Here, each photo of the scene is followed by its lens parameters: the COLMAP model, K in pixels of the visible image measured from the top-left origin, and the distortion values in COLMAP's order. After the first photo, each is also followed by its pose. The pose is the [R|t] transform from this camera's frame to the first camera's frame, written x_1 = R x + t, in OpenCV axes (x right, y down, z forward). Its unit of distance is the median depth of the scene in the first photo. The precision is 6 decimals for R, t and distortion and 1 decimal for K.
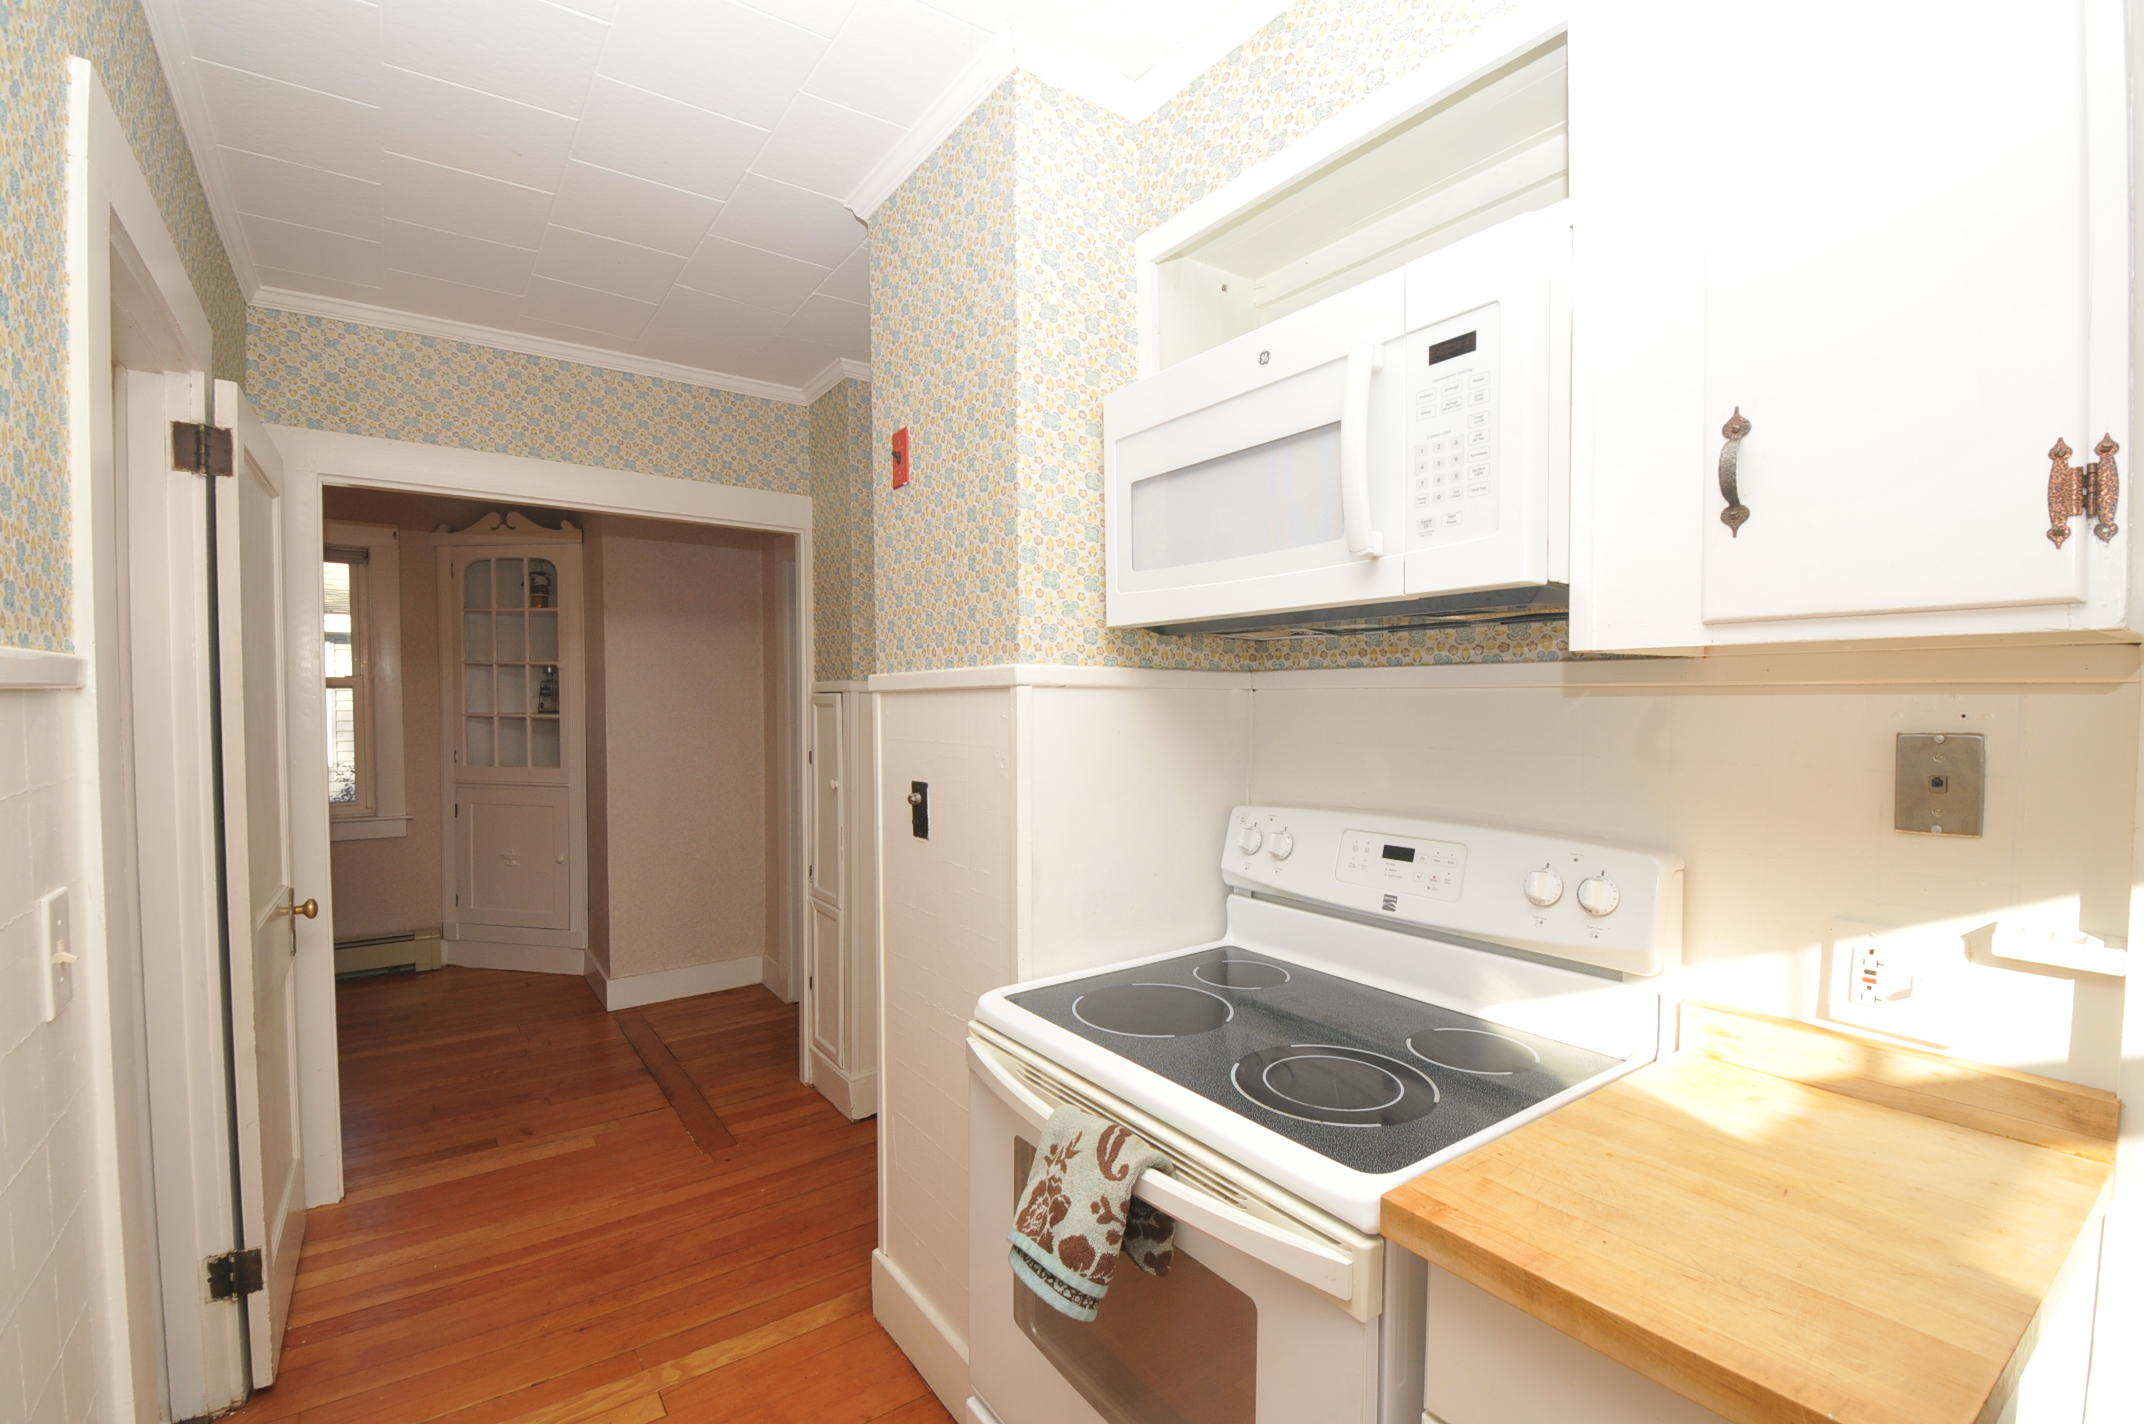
lens RADIAL K [[941.4, 0, 1060.6], [0, 941.4, 734.9], [0, 0, 1]] dist [0.007148, -0.017341]
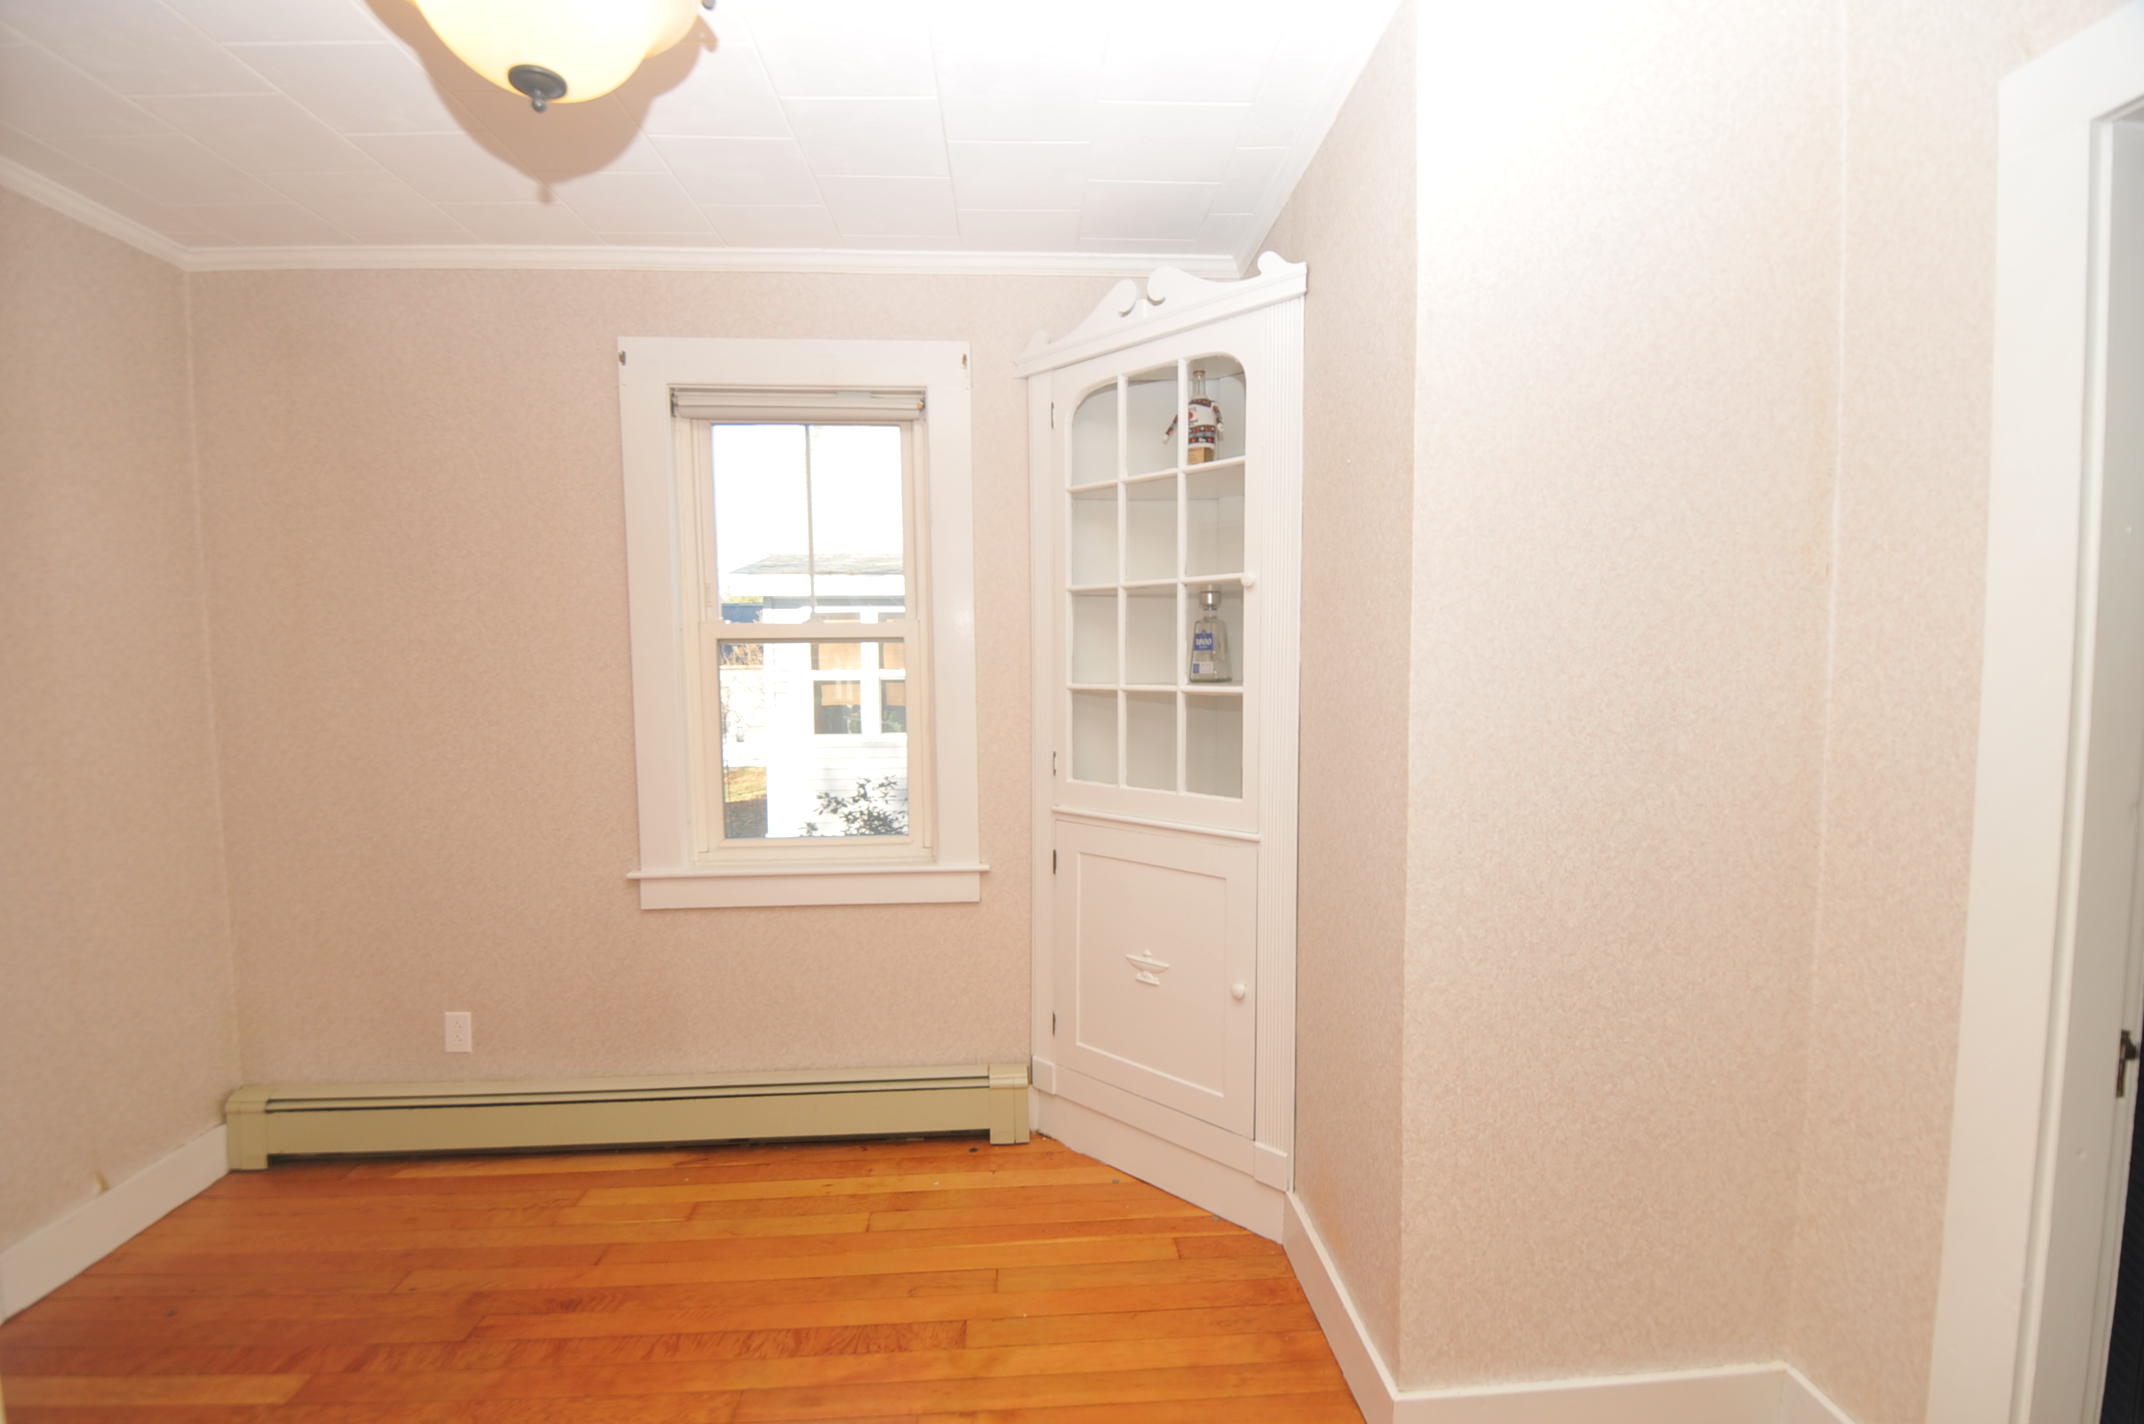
lens RADIAL K [[941.4, 0, 1064.2], [0, 941.4, 742.7], [0, 0, 1]] dist [0.007148, -0.017341]
pose [[0.849617, 0.028831, -0.526611, -1.026911], [-0.011562, 0.999283, 0.036056, -0.025370], [0.527273, -0.024545, 0.849341, 1.581572]]
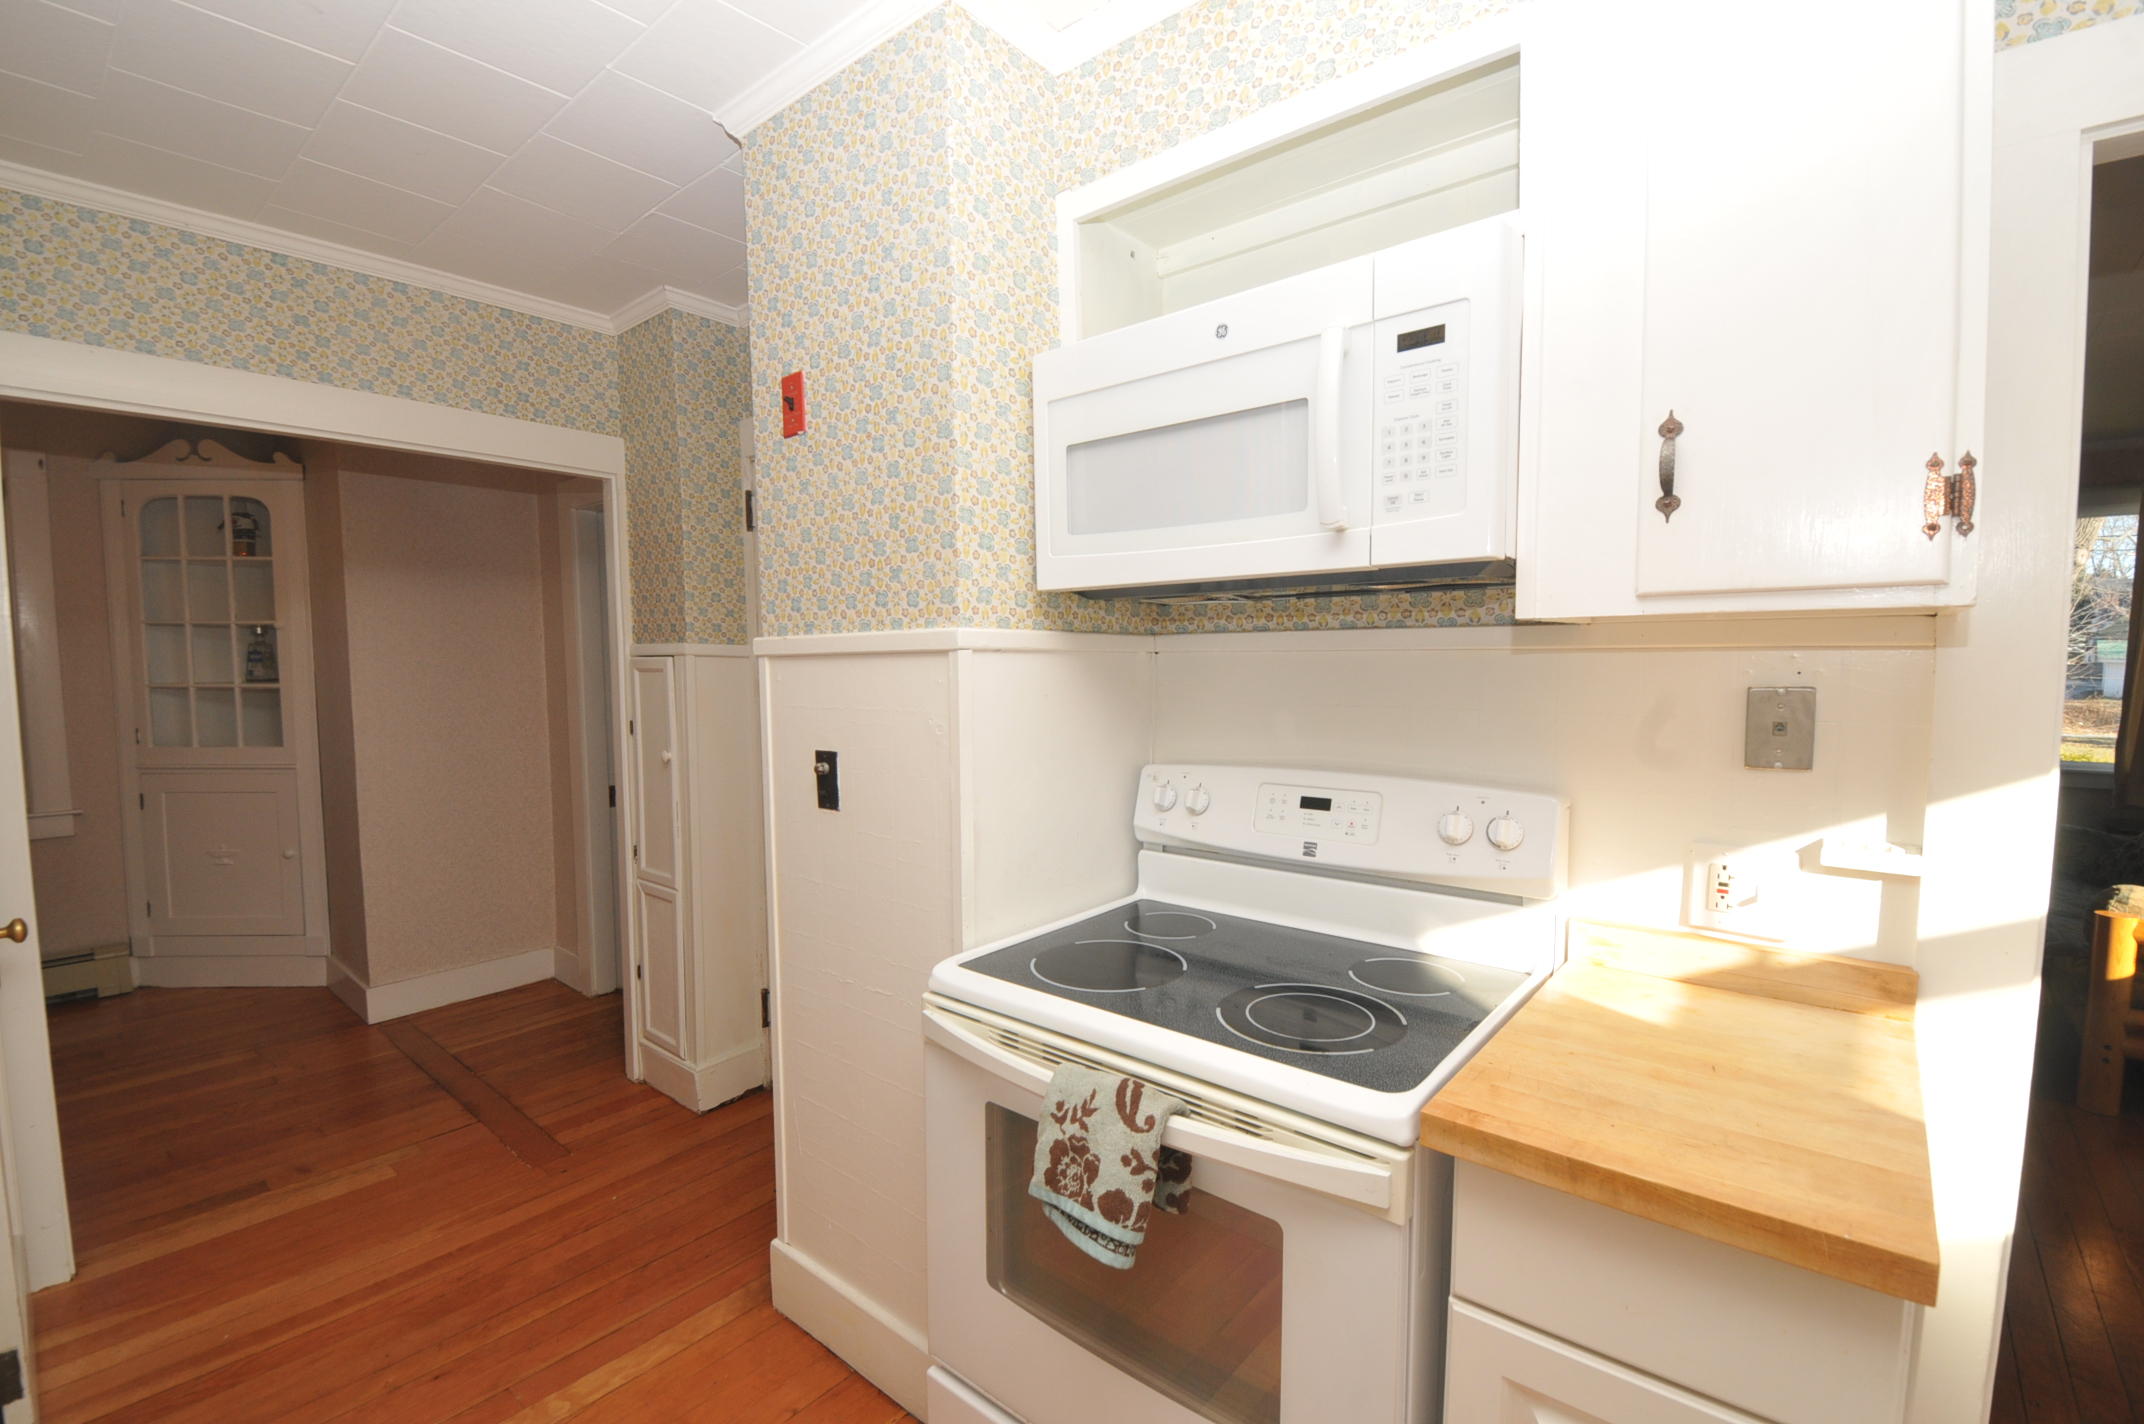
lens RADIAL K [[941.4, 0, 1061.2], [0, 941.4, 730.5], [0, 0, 1]] dist [0.007148, -0.017341]
pose [[0.968304, -0.024994, 0.248522, -0.179851], [0.015599, 0.999090, 0.039703, -0.005610], [-0.249288, -0.034568, 0.967812, 0.024680]]
